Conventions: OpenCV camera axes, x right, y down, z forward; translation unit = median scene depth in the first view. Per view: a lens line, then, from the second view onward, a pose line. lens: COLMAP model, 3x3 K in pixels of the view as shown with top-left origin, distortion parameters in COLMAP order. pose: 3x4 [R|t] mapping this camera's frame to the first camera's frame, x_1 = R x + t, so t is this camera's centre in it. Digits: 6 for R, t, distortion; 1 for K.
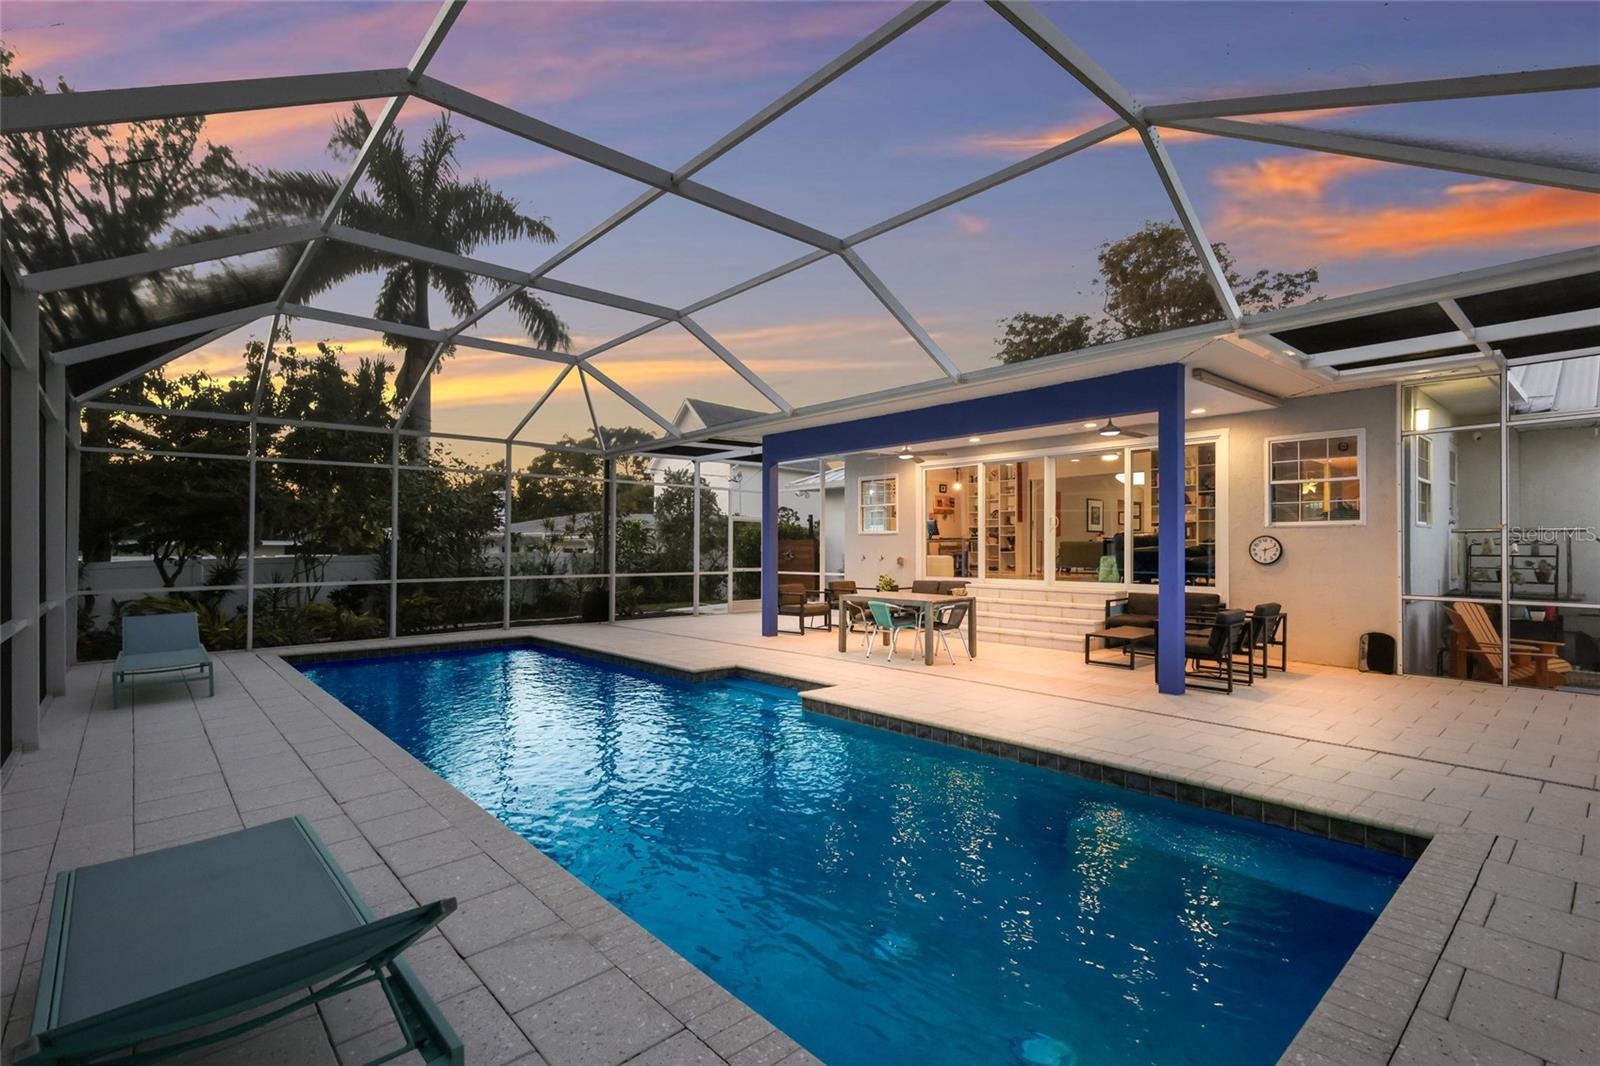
lens RADIAL K [[745.8, 0, 795.7], [0, 745.8, 538.0], [0, 0, 1]] dist [0.002990, -0.000508]
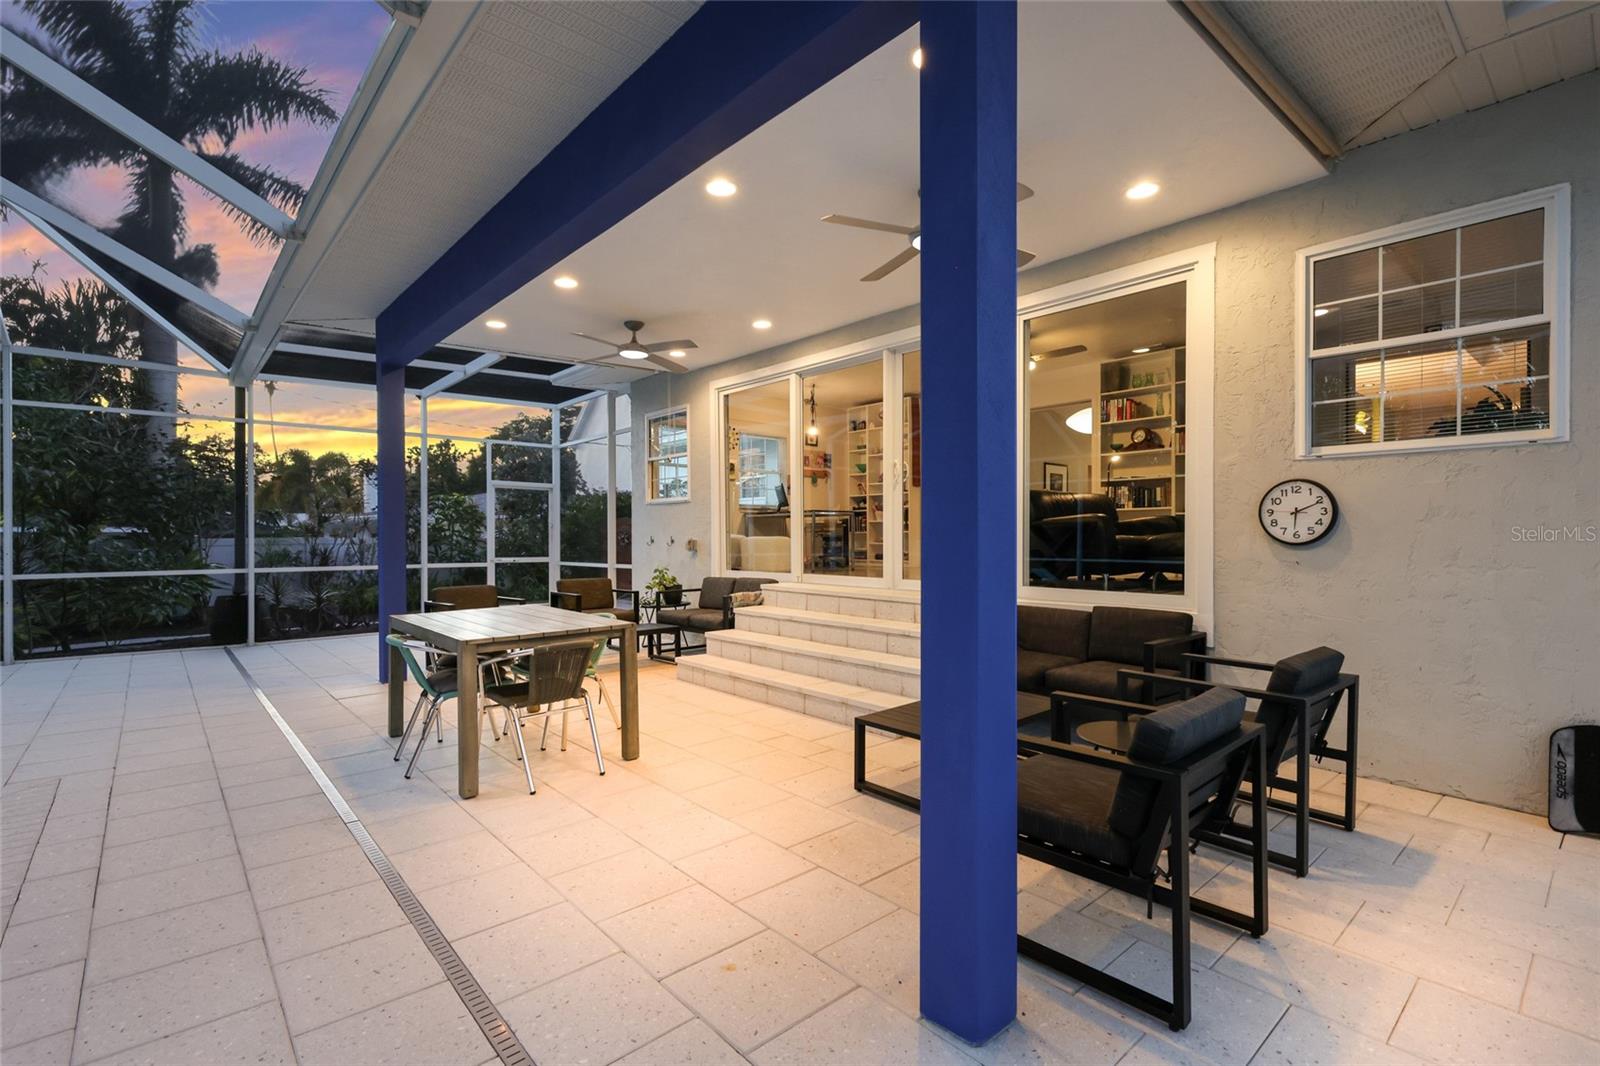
lens RADIAL K [[745.8, 0, 804.5], [0, 745.8, 533.3], [0, 0, 1]] dist [0.002990, -0.000508]
pose [[0.999982, -0.002544, -0.005433, 0.343442], [0.002592, 0.999958, 0.008811, 0.022909], [0.005410, -0.008825, 0.999946, 0.561166]]
